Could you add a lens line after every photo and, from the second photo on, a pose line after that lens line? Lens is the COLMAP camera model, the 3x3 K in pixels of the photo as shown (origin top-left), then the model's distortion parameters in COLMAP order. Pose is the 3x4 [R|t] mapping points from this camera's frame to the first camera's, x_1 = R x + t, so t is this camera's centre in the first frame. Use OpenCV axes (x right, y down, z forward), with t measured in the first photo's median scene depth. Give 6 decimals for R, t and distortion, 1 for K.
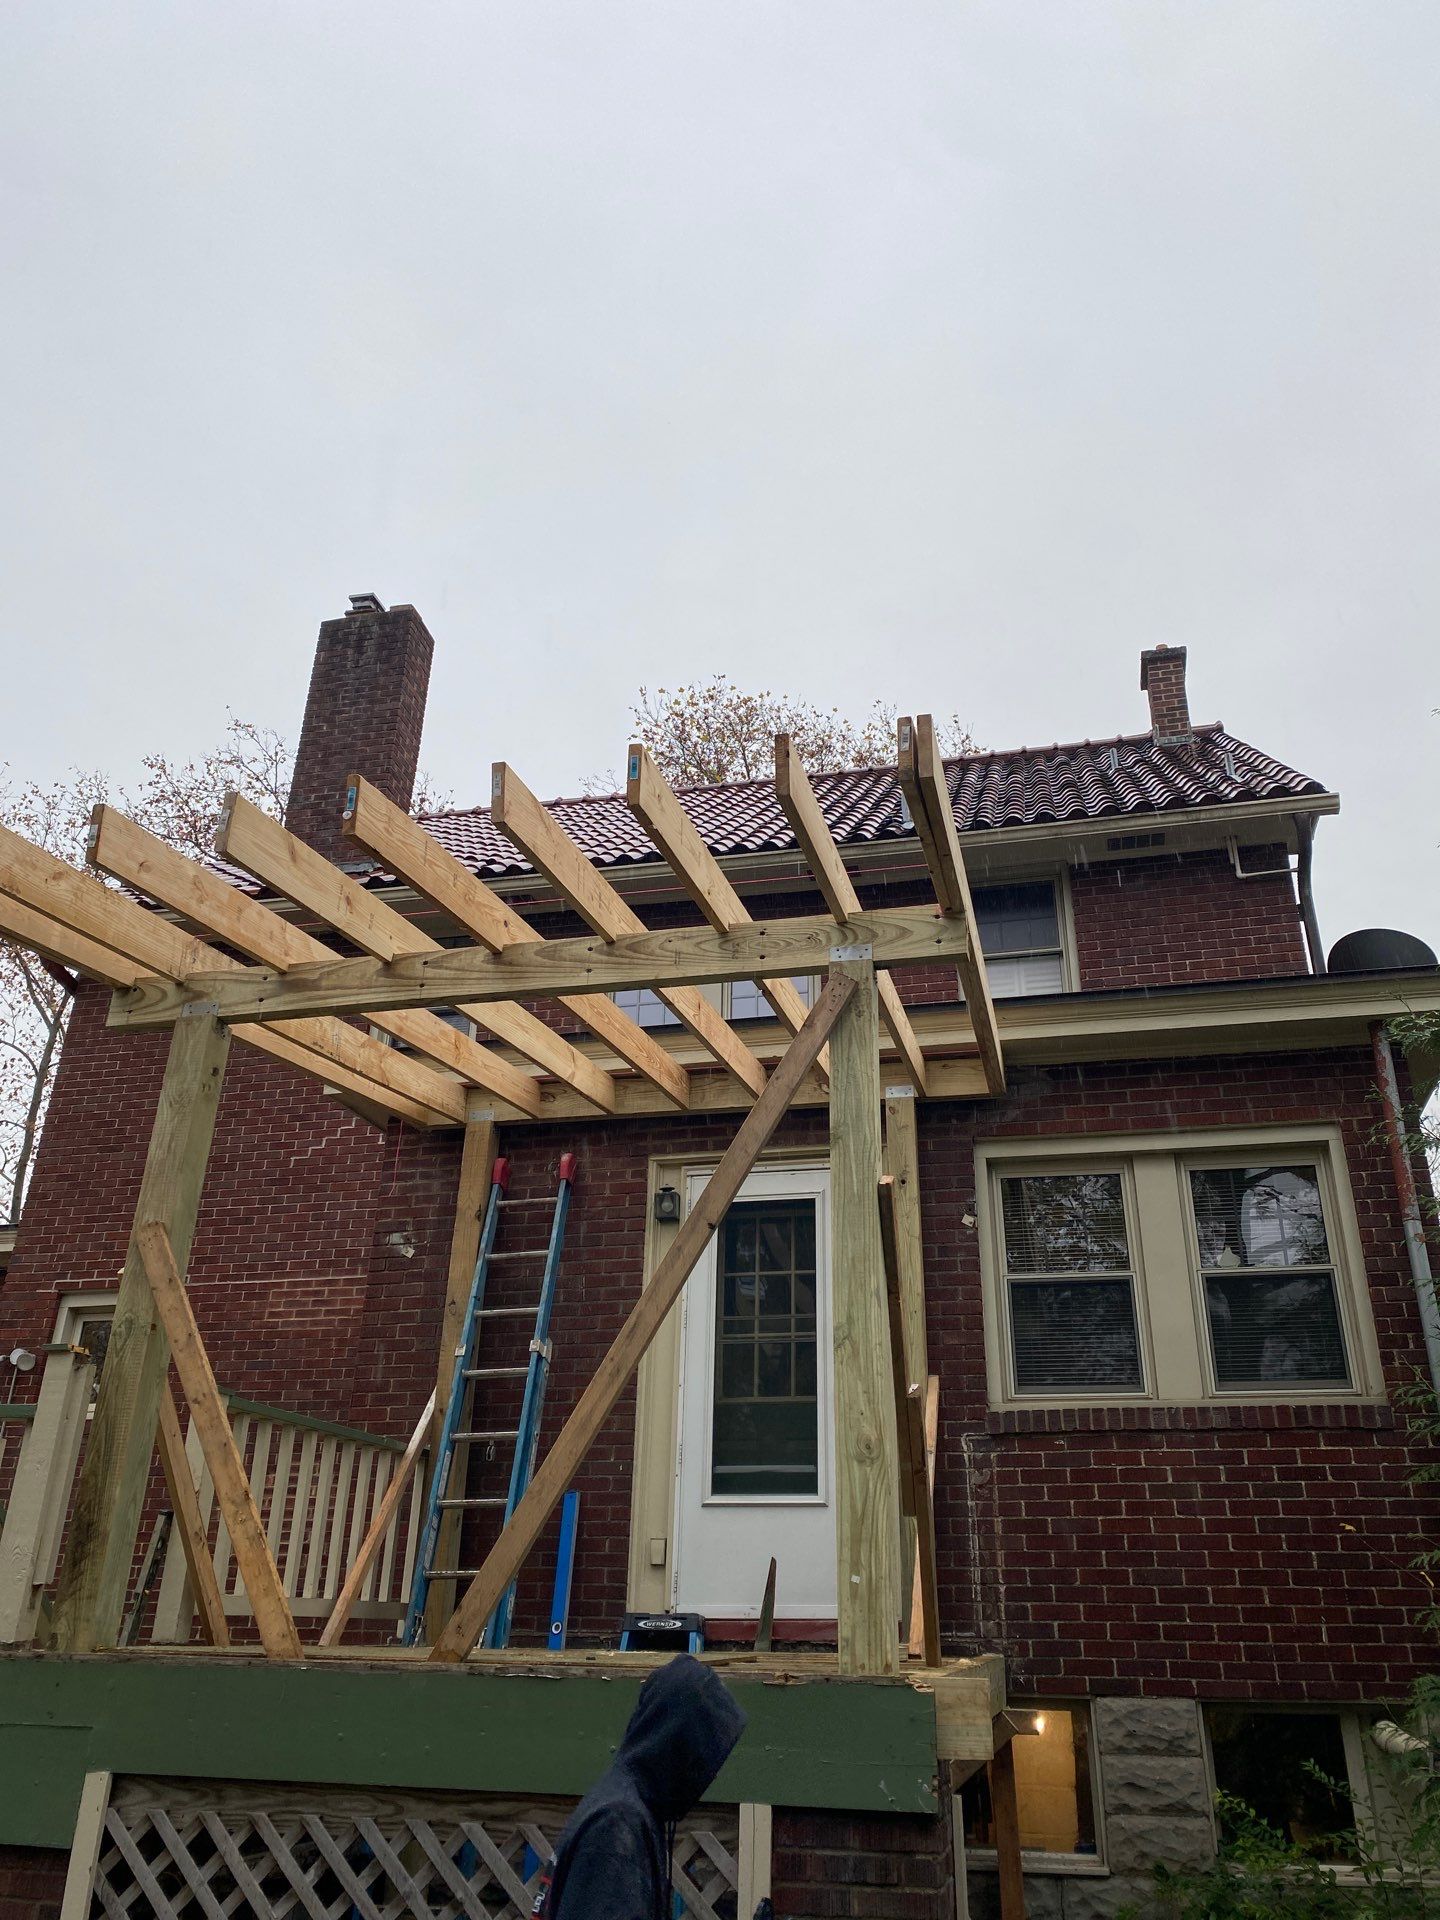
lens RADIAL K [[1463.8, 0, 745.7], [0, 1463.8, 949.9], [0, 0, 1]] dist [0.009939, -0.009362]
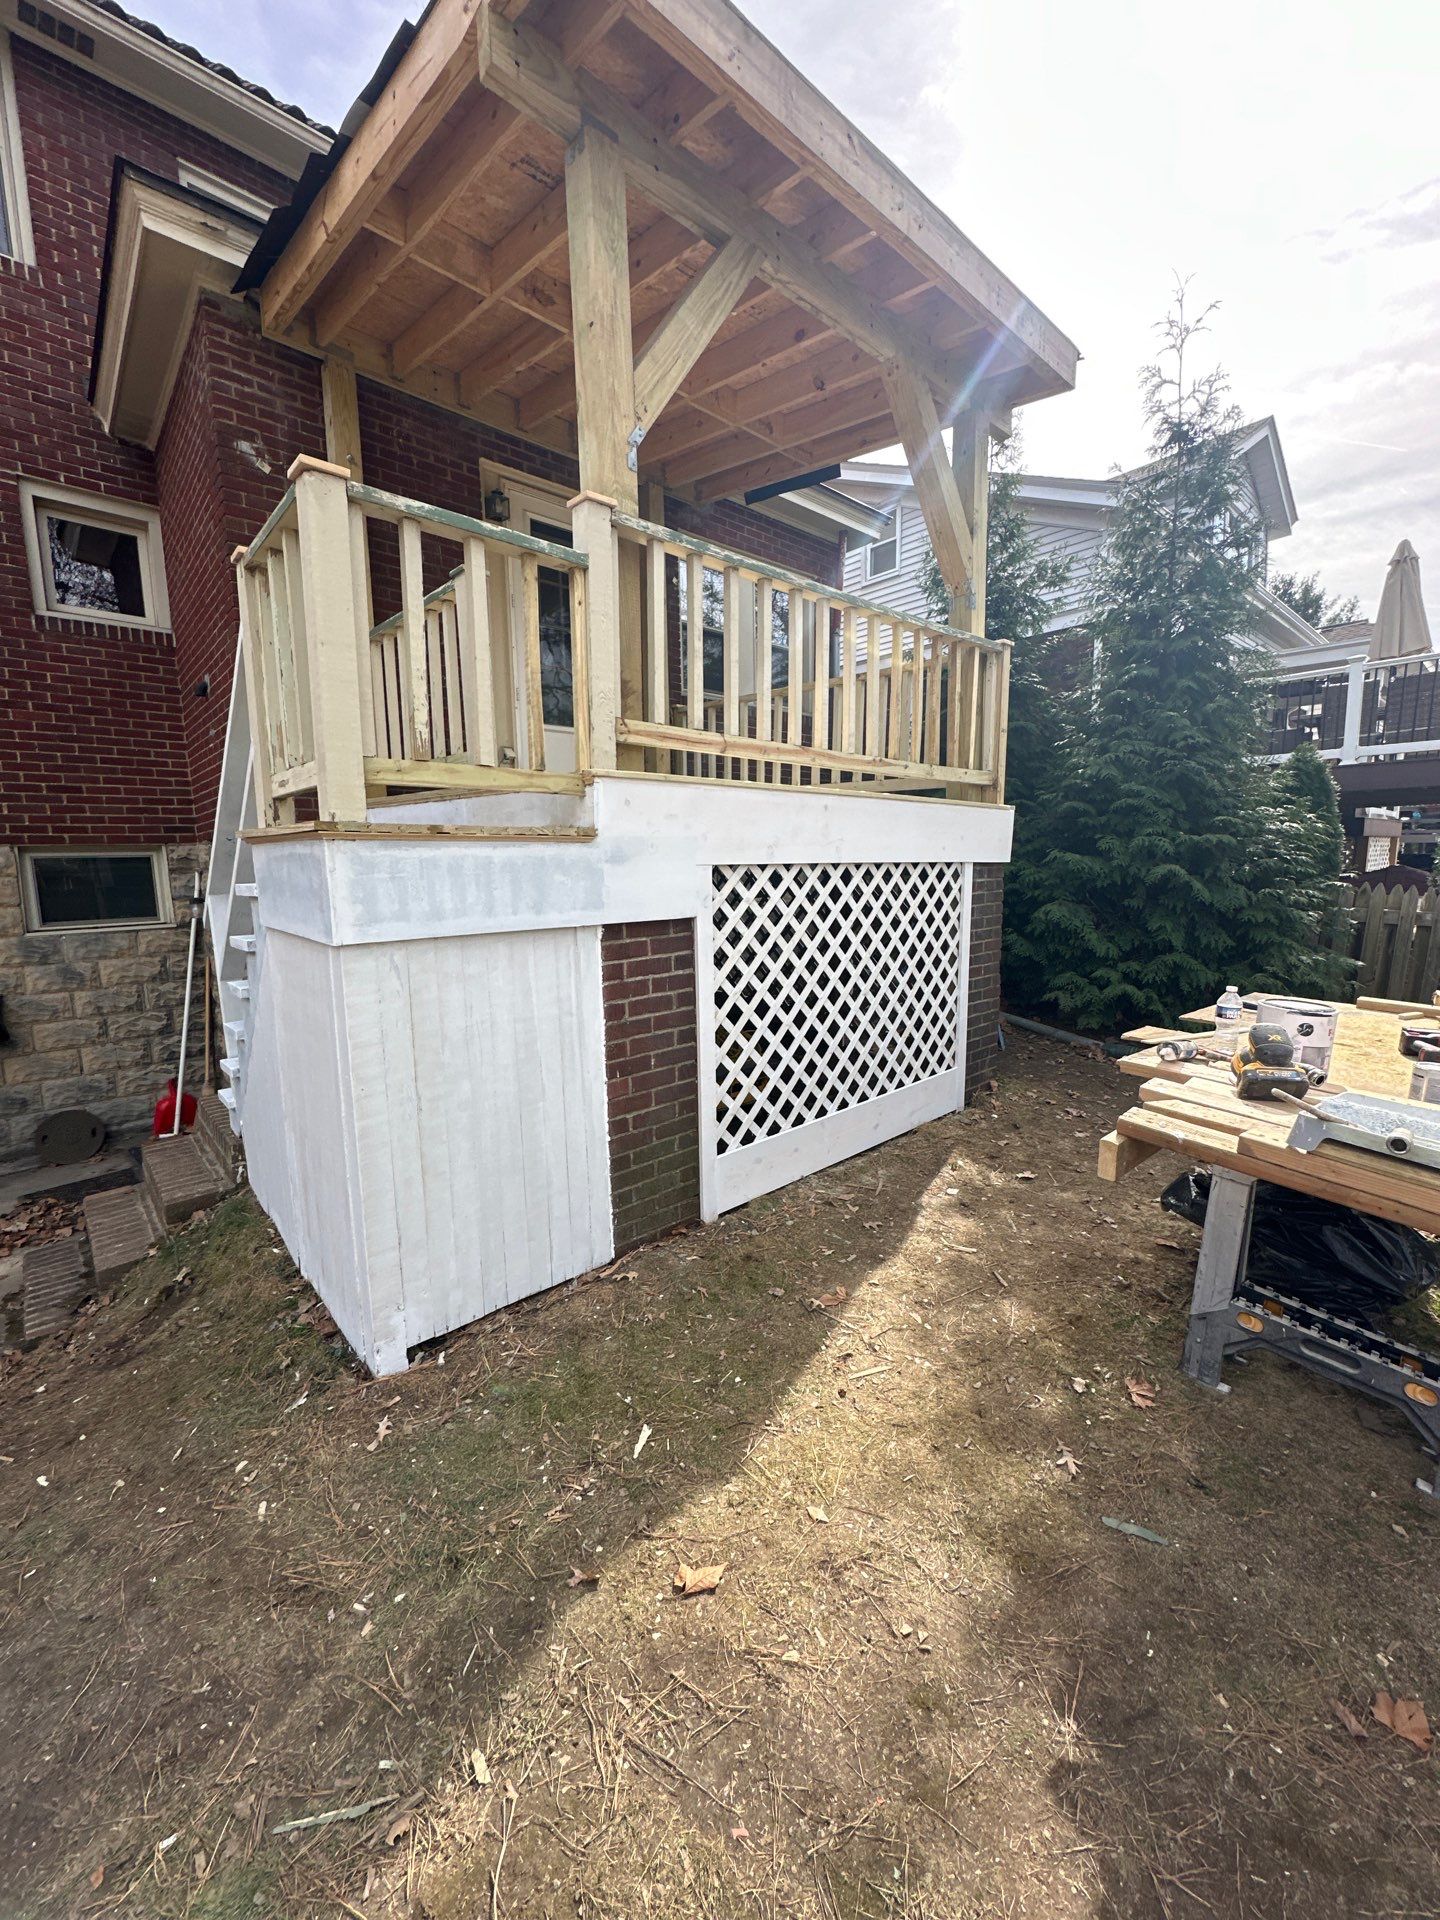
lens RADIAL K [[762.1, 0, 720.0], [0, 762.1, 960.0], [0, 0, 1]] dist [-0.003200, 0.001000]
pose [[0.574604, -0.137156, 0.806857, -0.583760], [-0.339023, 0.857410, 0.387185, 0.204915], [-0.744912, -0.496021, 0.446173, 0.363290]]
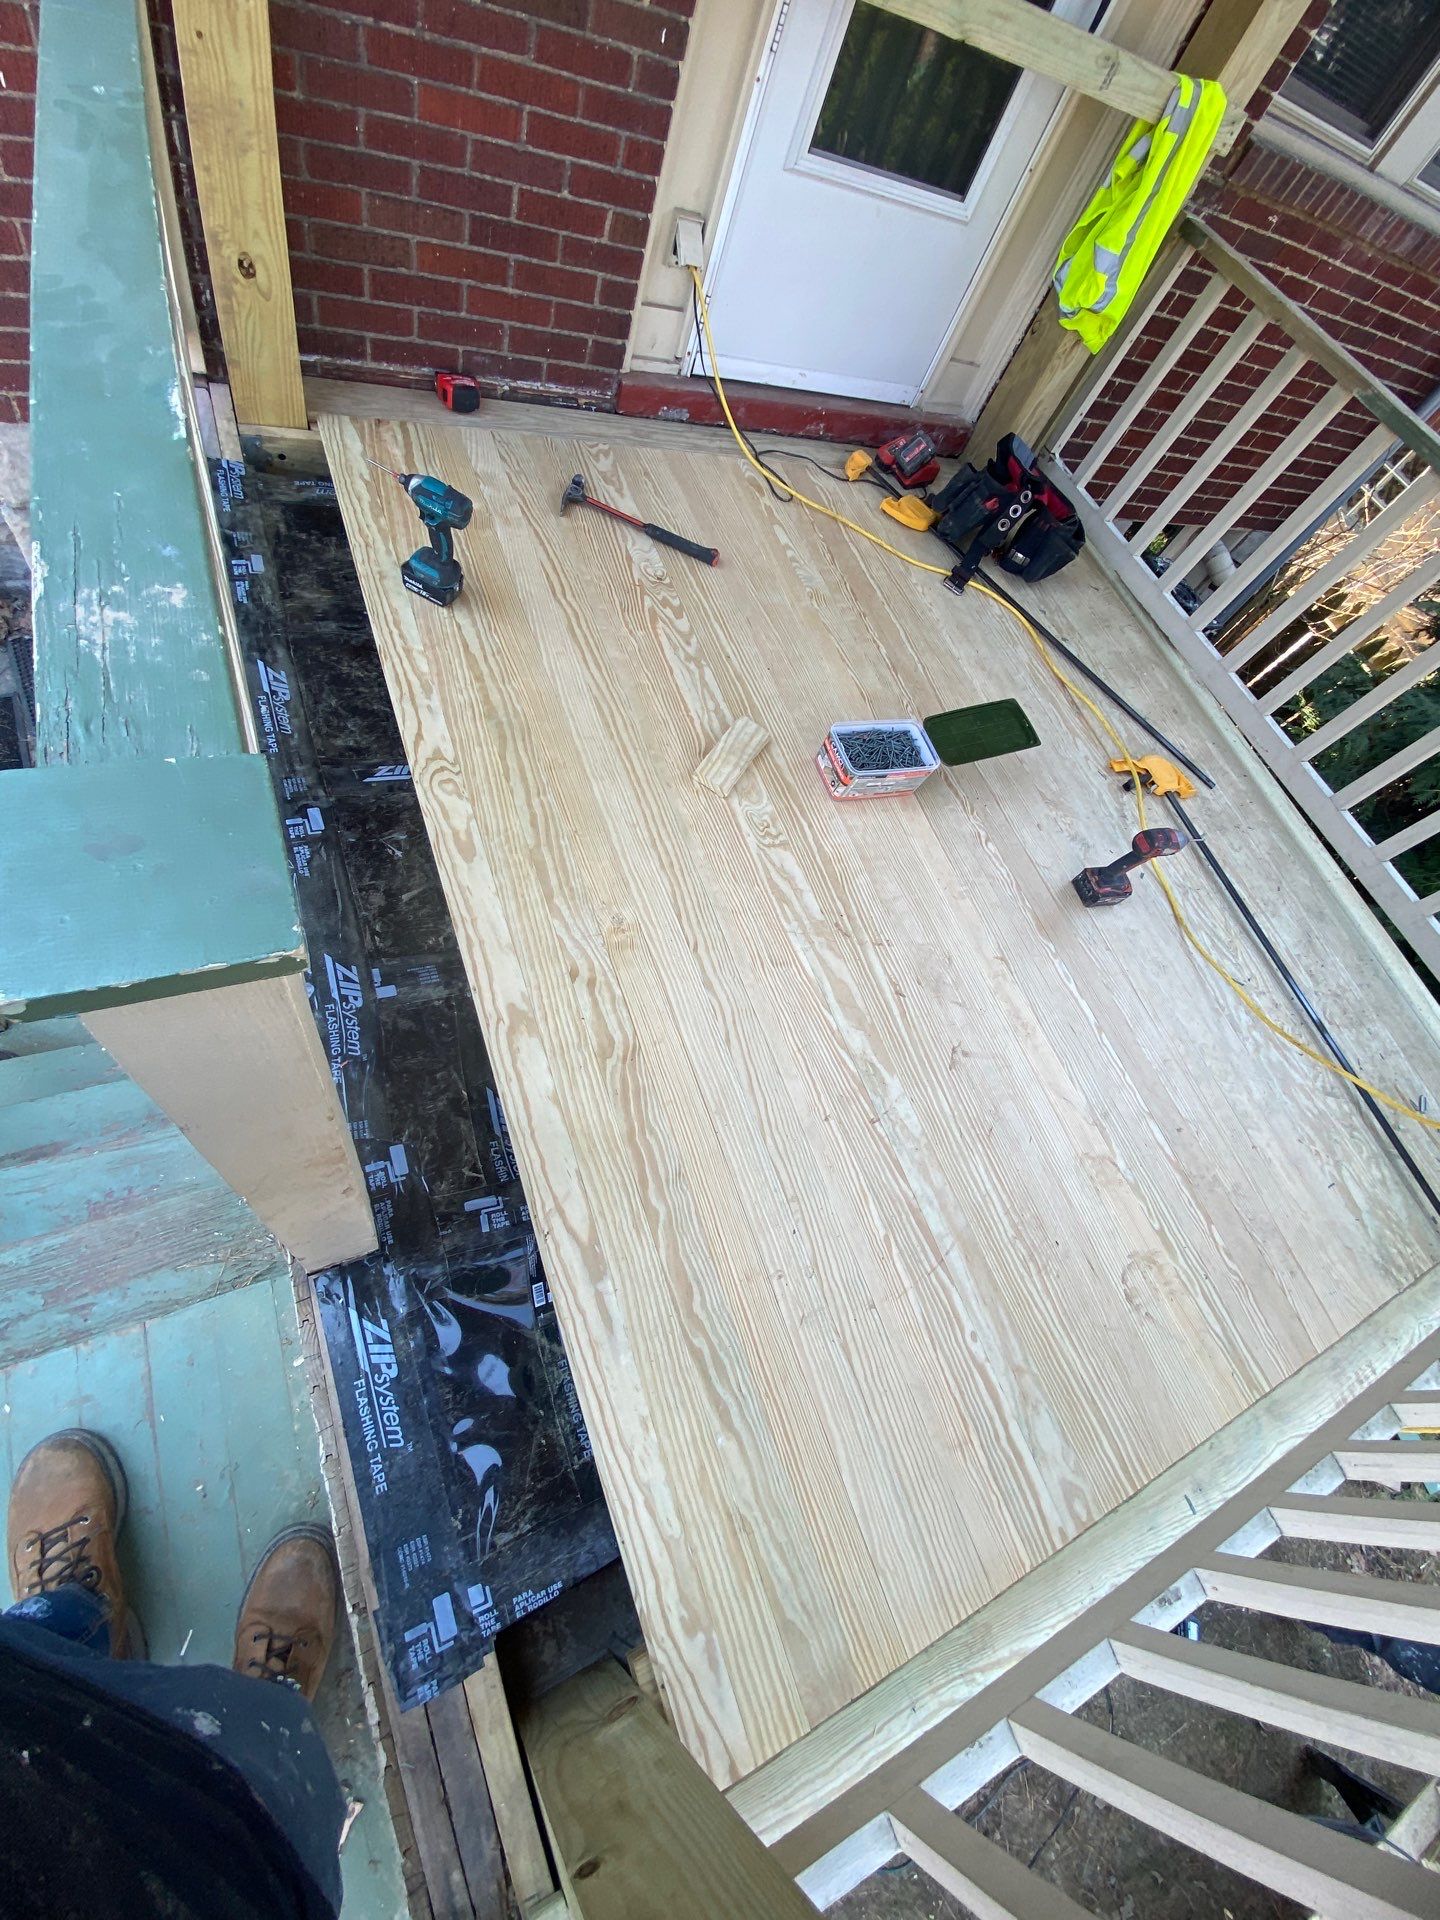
lens RADIAL K [[773.6, 0, 722.3], [0, 773.6, 953.1], [0, 0, 1]] dist [0.019849, -0.020380]
pose [[0.787745, -0.374573, 0.489032, -0.280012], [-0.503466, 0.065932, 0.861496, 0.166529], [-0.354936, -0.924850, -0.136647, 0.765155]]
